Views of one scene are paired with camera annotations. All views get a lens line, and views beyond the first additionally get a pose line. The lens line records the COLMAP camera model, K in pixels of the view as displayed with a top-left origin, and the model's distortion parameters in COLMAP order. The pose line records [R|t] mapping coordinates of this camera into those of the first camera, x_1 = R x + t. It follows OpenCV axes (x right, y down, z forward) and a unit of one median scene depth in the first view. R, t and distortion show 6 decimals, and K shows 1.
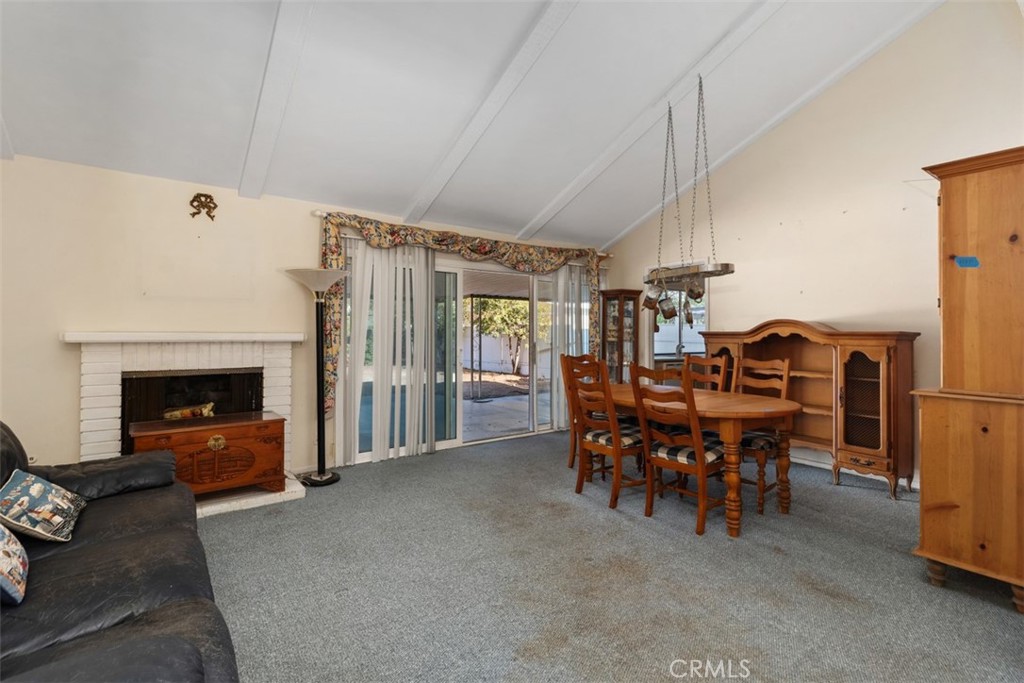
lens RADIAL K [[459.1, 0, 512.0], [0, 459.1, 341.5], [0, 0, 1]] dist [0.014168, -0.000095]
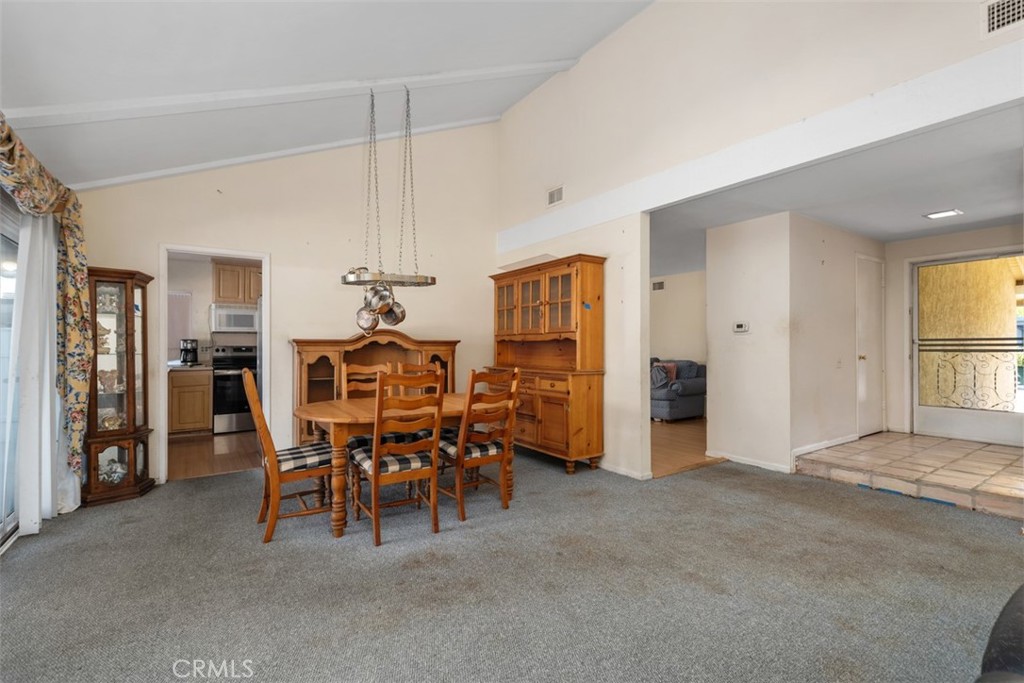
lens RADIAL K [[459.1, 0, 512.0], [0, 459.1, 341.5], [0, 0, 1]] dist [0.014168, -0.000095]
pose [[0.054425, 0.003439, 0.998512, -0.679352], [0.016027, 0.999862, -0.004317, -0.008318], [-0.998389, 0.016238, 0.054363, 0.792437]]
